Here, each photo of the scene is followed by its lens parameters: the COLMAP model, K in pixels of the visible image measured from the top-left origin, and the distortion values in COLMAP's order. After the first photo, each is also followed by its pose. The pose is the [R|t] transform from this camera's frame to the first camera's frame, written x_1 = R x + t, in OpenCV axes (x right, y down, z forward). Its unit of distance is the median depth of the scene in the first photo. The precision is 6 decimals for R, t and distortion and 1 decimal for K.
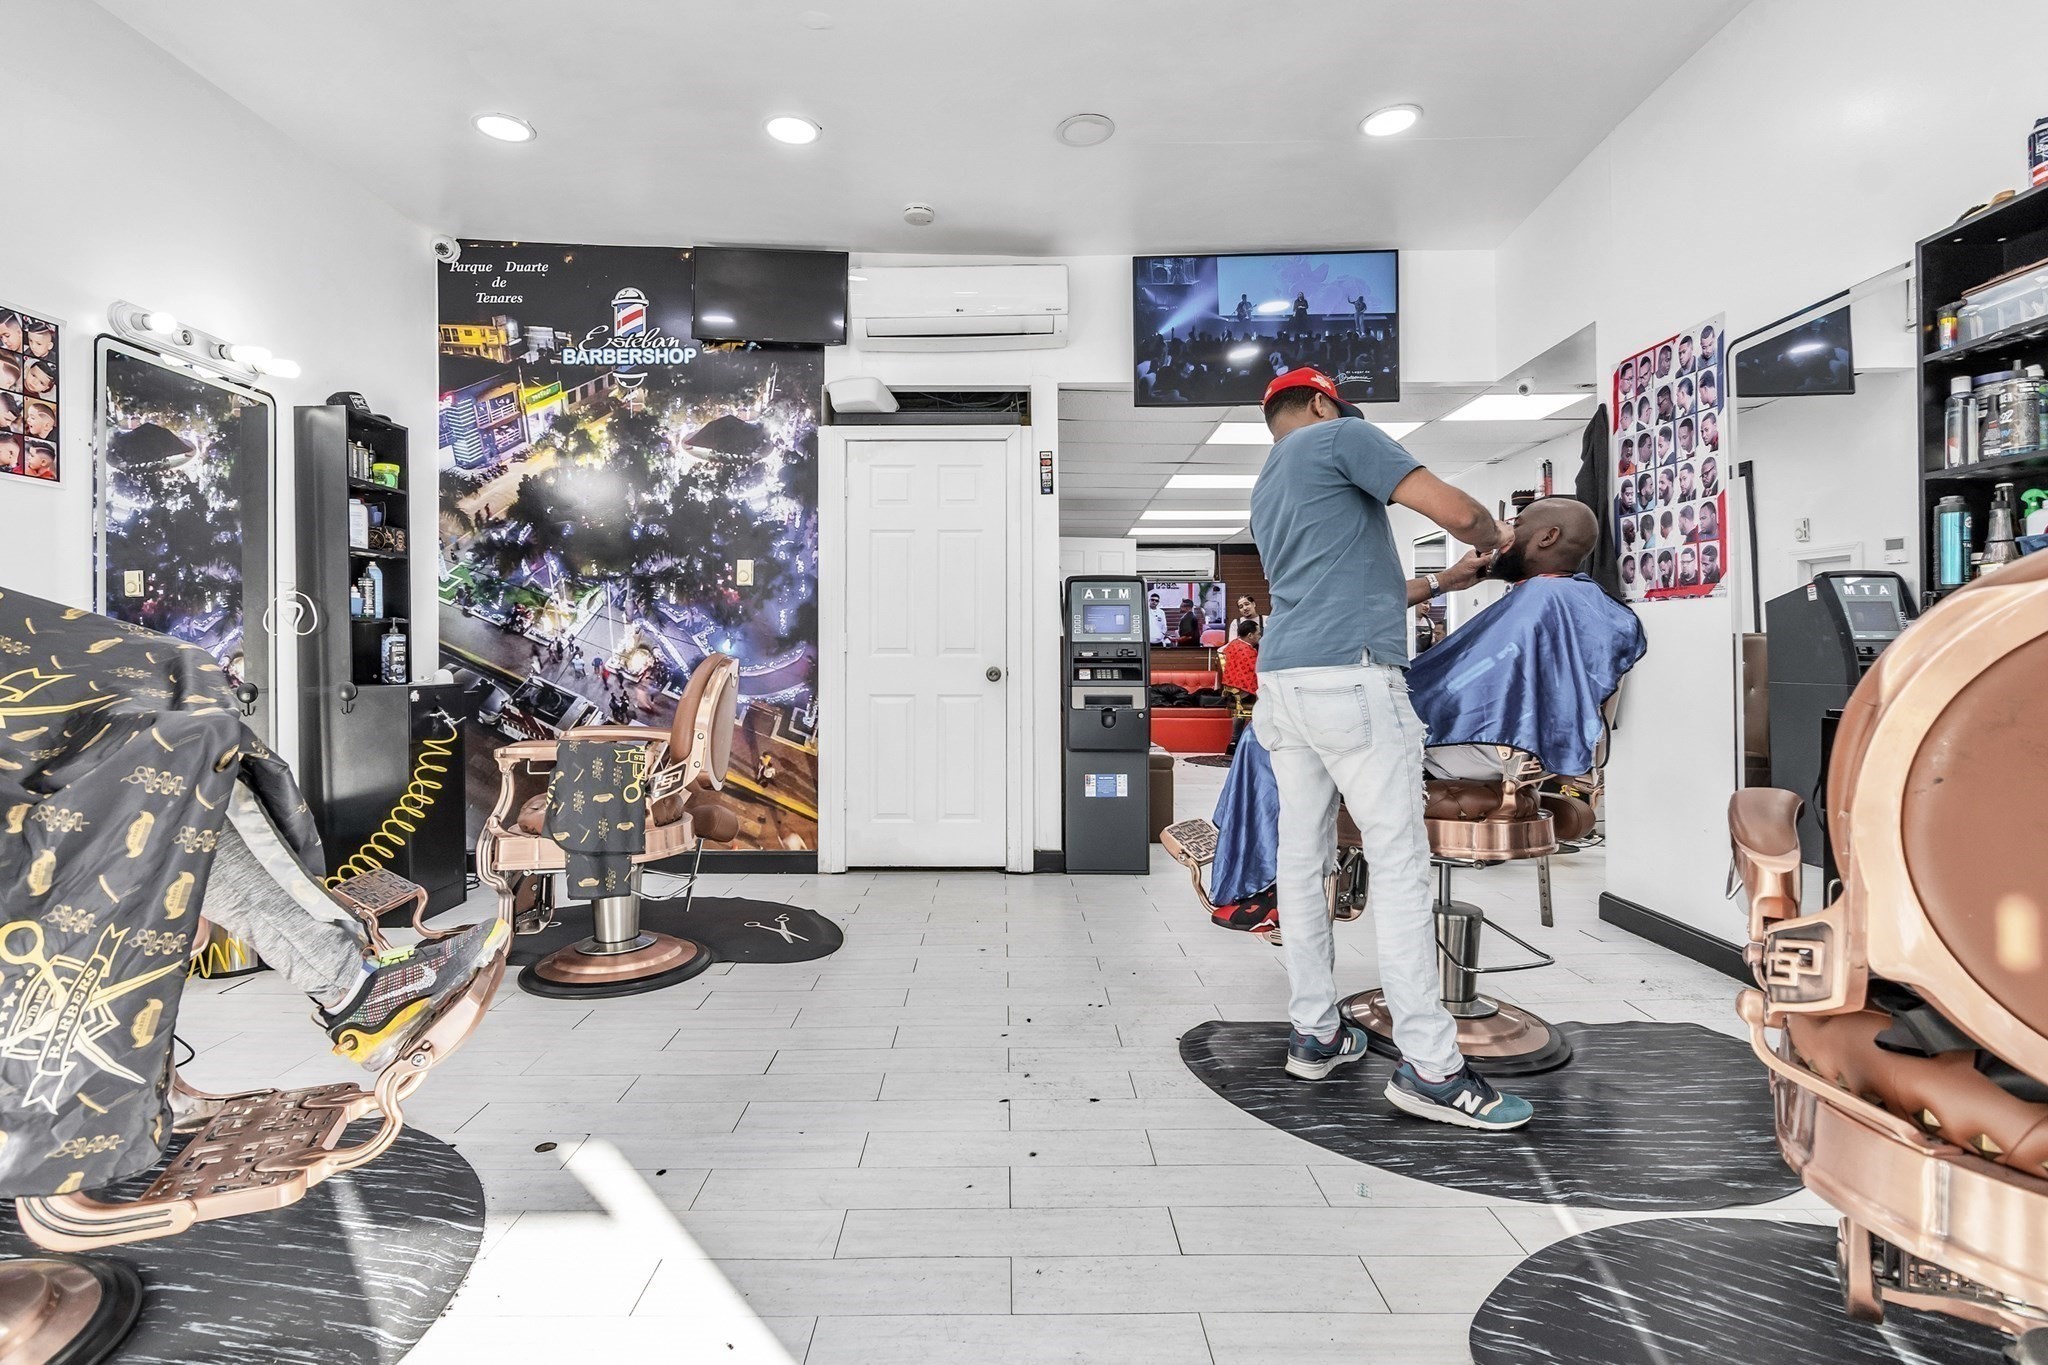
lens RADIAL K [[1013.5, 0, 1022.3], [0, 1013.5, 649.6], [0, 0, 1]] dist [-0.000901, 0.001291]
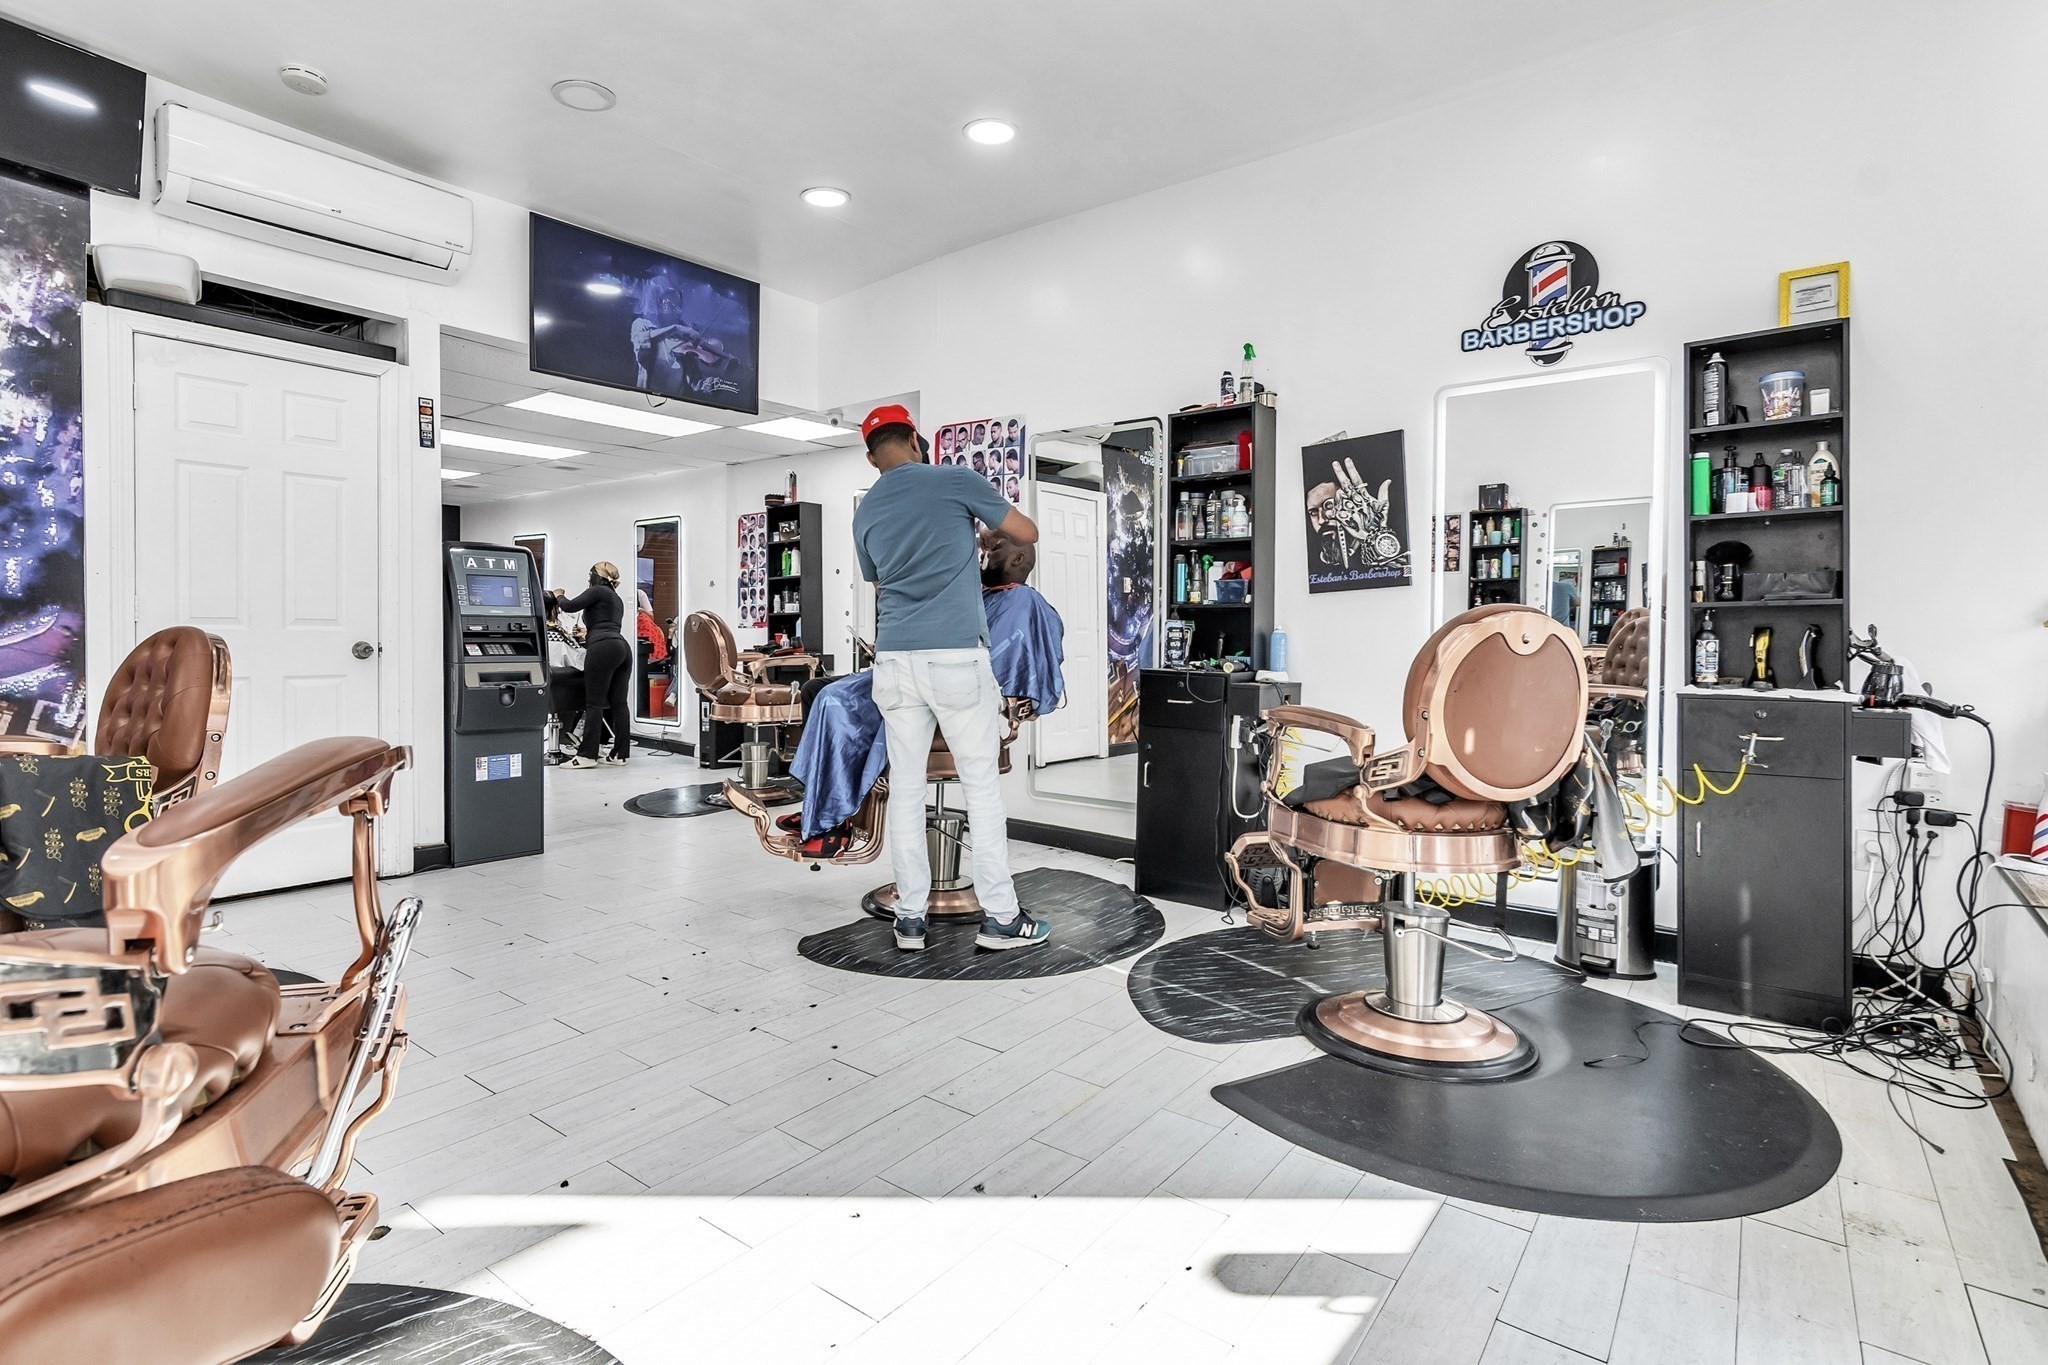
lens RADIAL K [[1013.5, 0, 1022.3], [0, 1013.5, 649.6], [0, 0, 1]] dist [-0.000901, 0.001291]
pose [[0.601598, -0.006571, 0.798772, -0.385855], [-0.018077, 0.999598, 0.021838, -0.005172], [-0.798594, -0.027577, 0.601238, 0.046792]]
